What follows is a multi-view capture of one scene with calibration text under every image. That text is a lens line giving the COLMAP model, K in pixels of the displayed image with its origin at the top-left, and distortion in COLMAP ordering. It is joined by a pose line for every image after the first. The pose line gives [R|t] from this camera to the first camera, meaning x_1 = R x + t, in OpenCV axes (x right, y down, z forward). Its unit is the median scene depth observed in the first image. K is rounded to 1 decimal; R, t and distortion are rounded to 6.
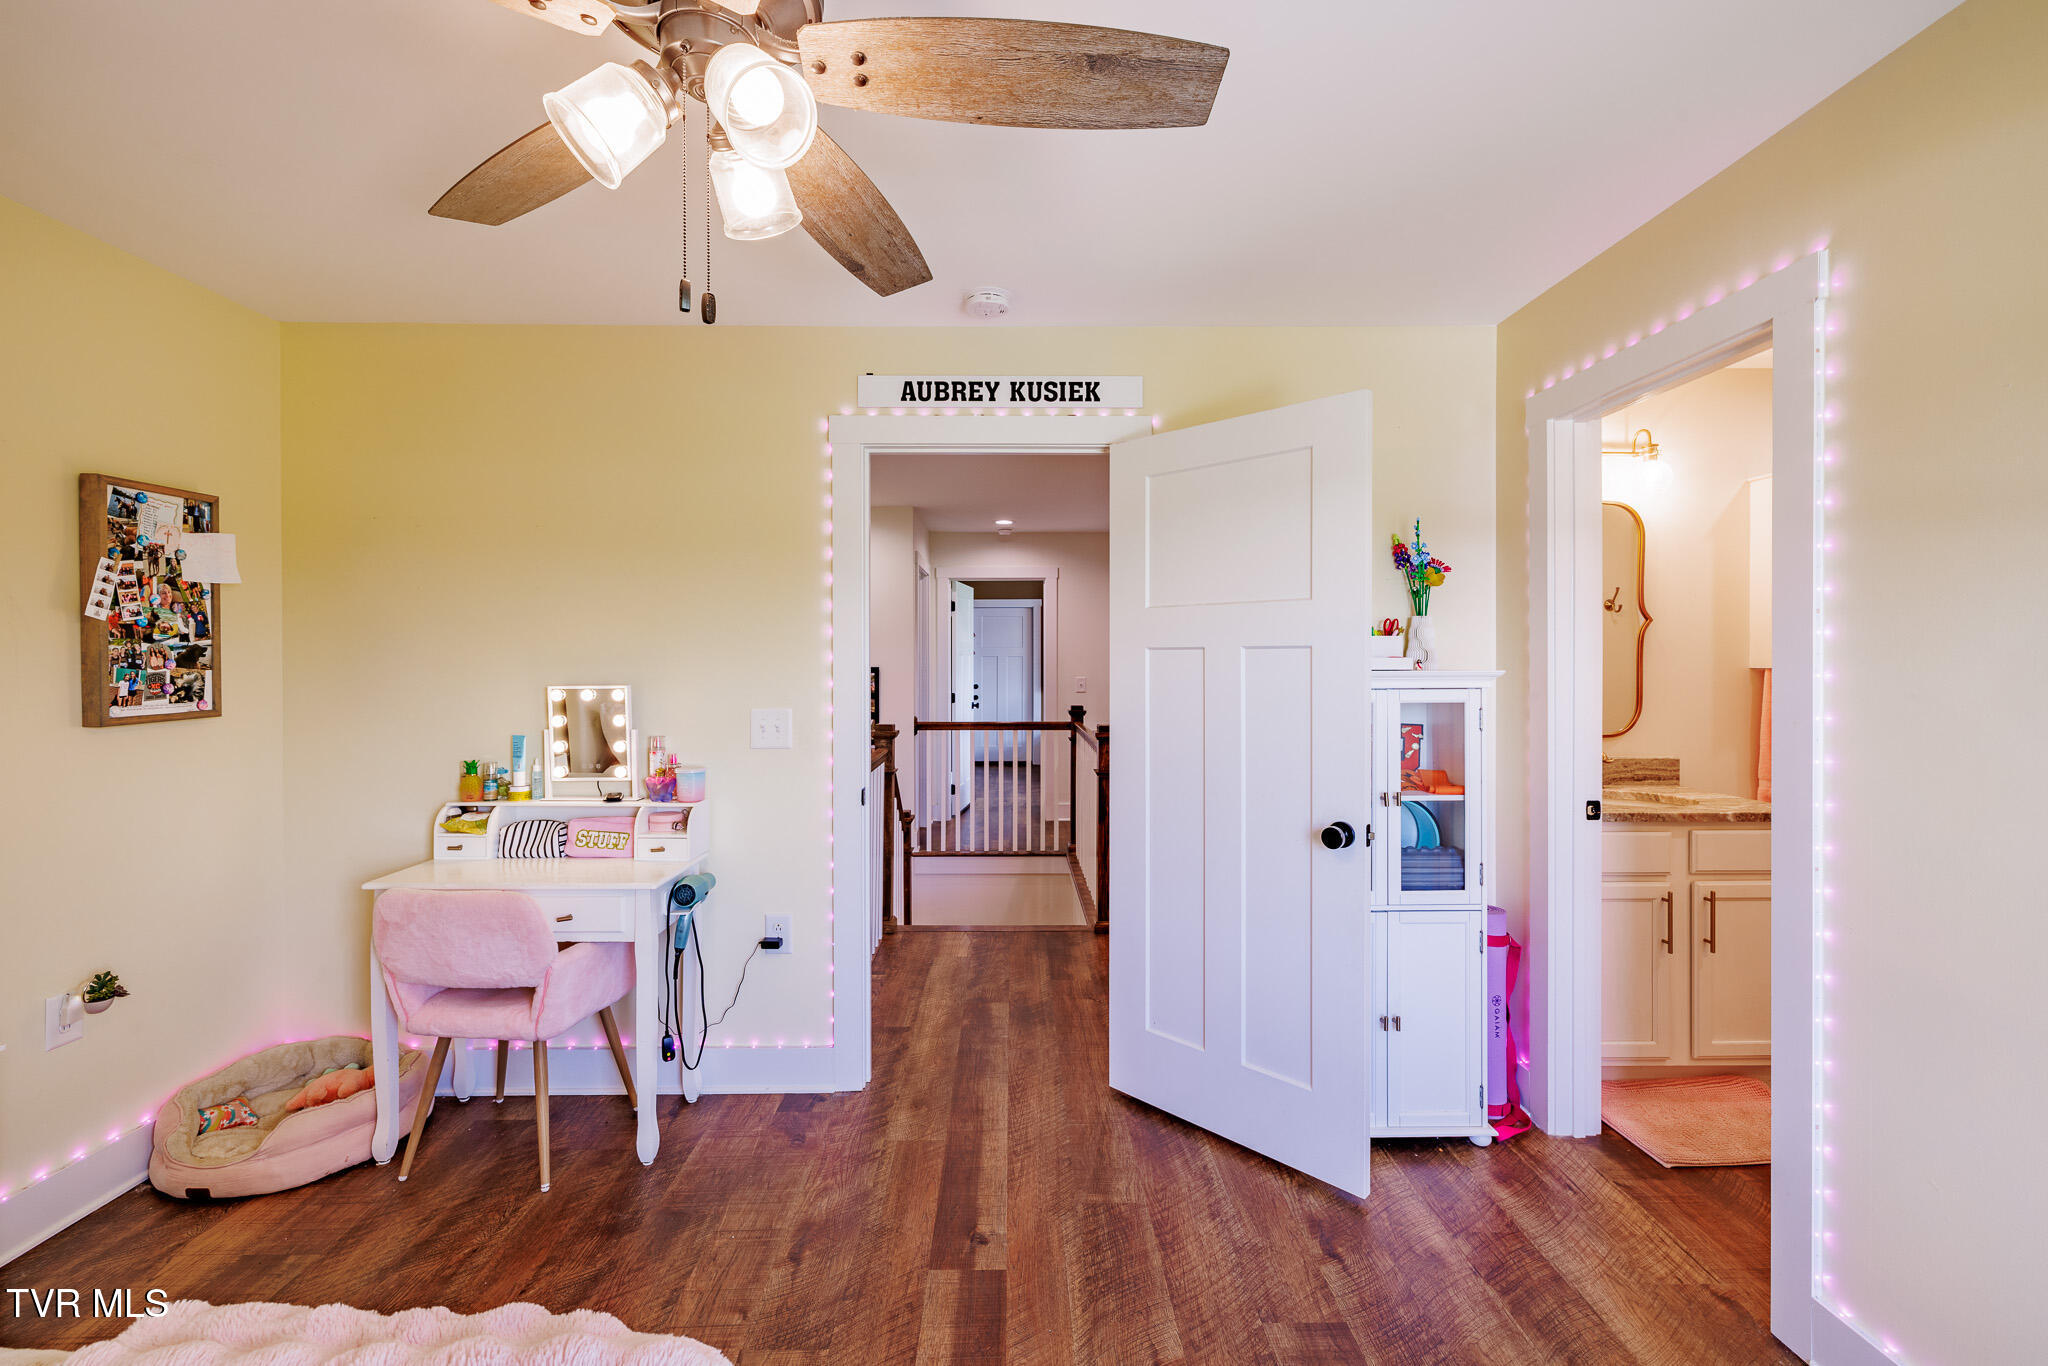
lens RADIAL K [[864.2, 0, 1013.2], [0, 864.2, 666.5], [0, 0, 1]] dist [-0.002695, 0.000045]
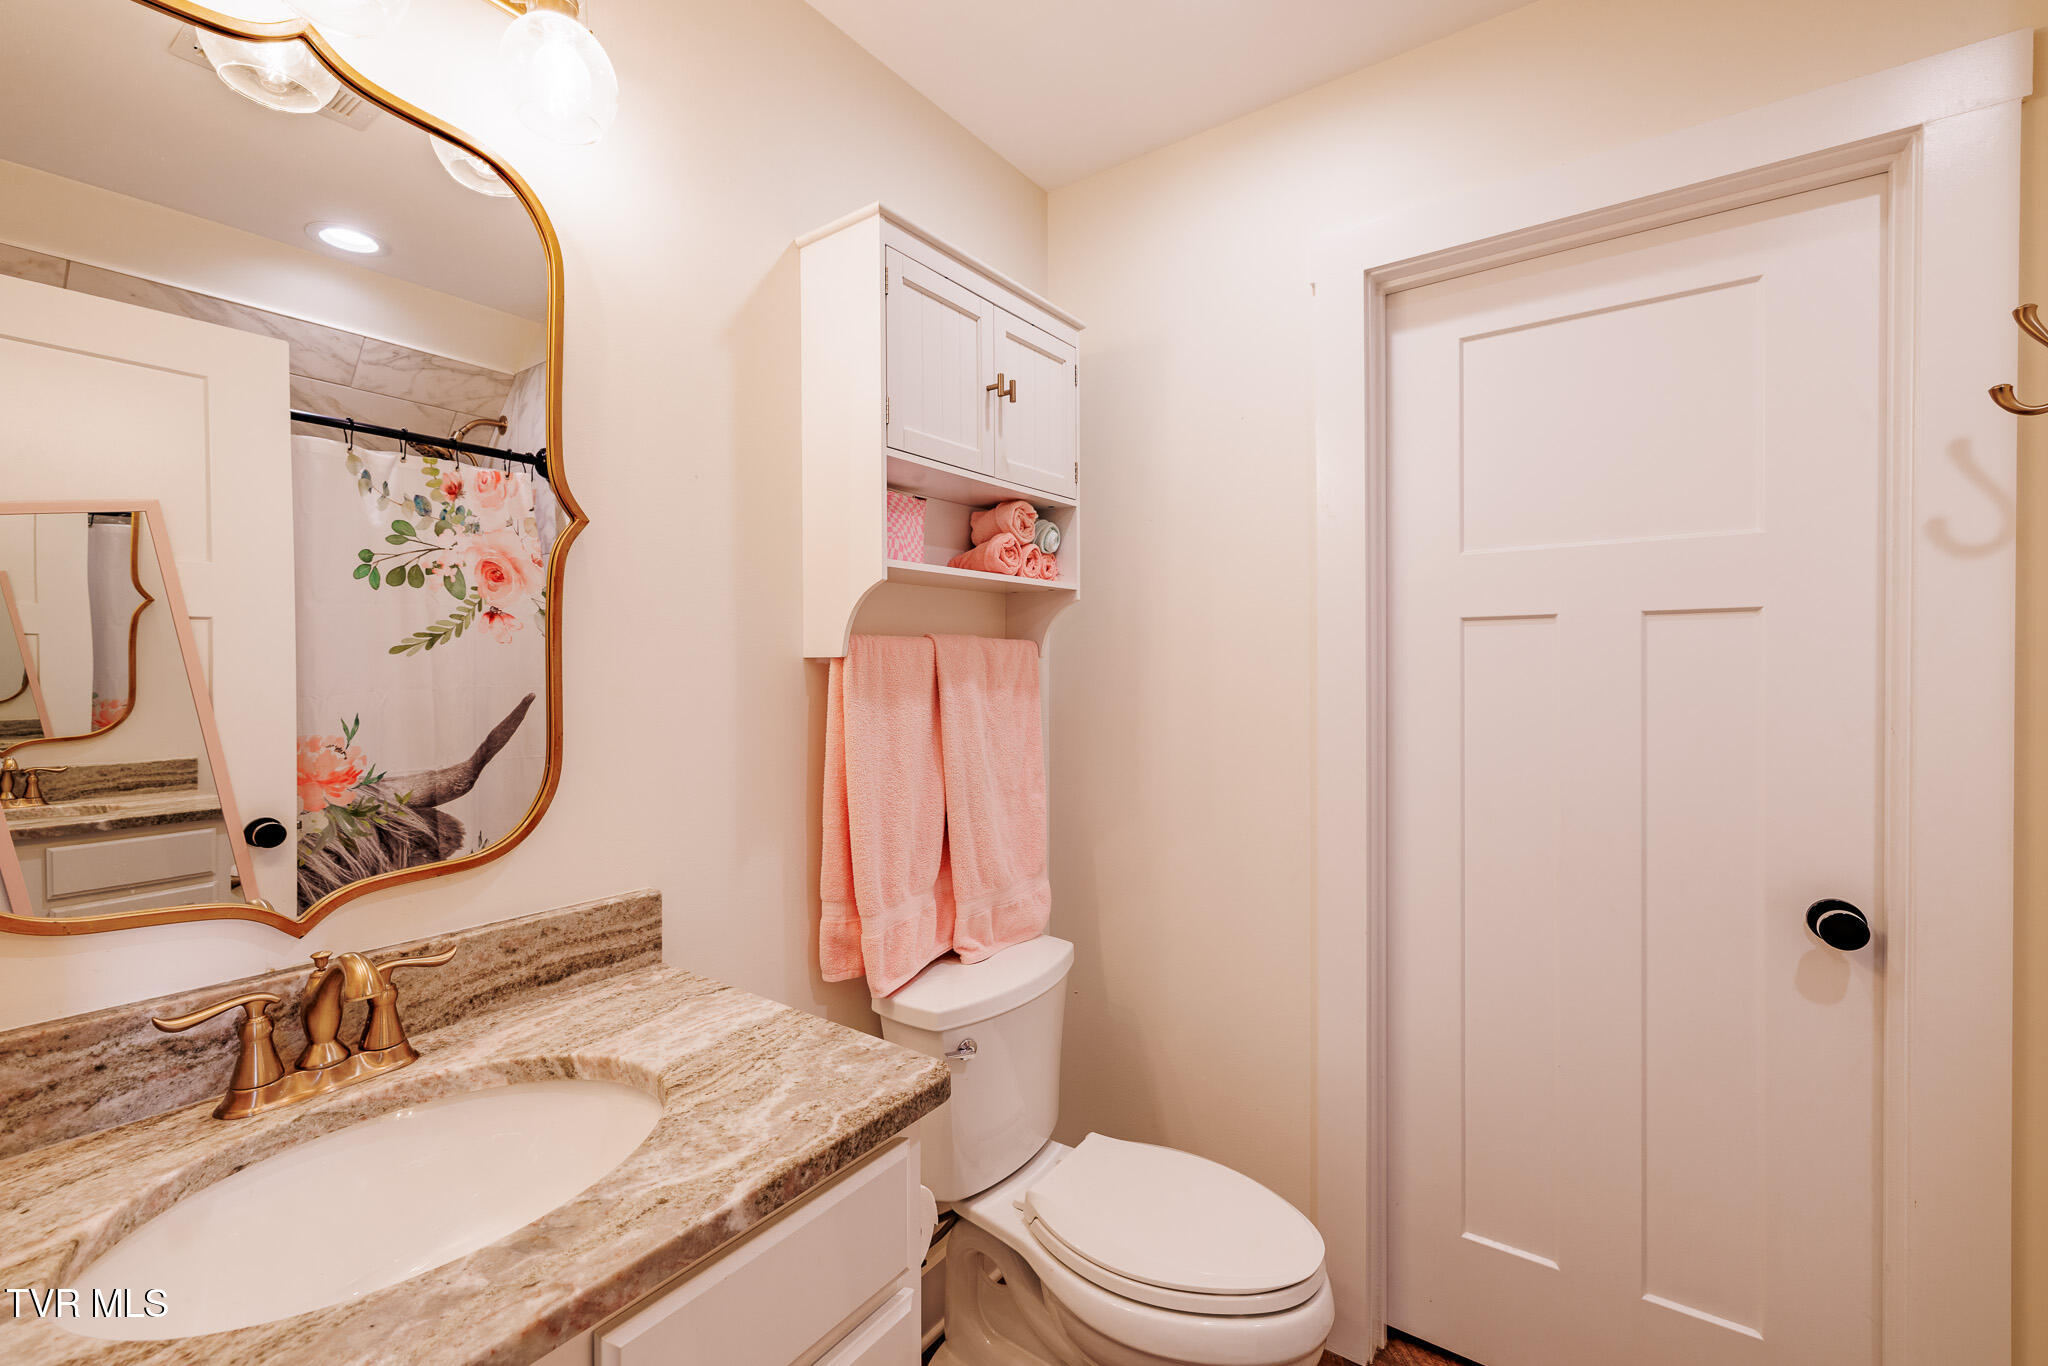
lens RADIAL K [[864.2, 0, 1019.0], [0, 864.2, 676.4], [0, 0, 1]] dist [-0.002695, 0.000045]
pose [[0.591669, -0.006528, 0.806154, 0.557927], [0.010723, 0.999942, 0.000227, 0.012332], [-0.806110, 0.008510, 0.591705, 0.644054]]
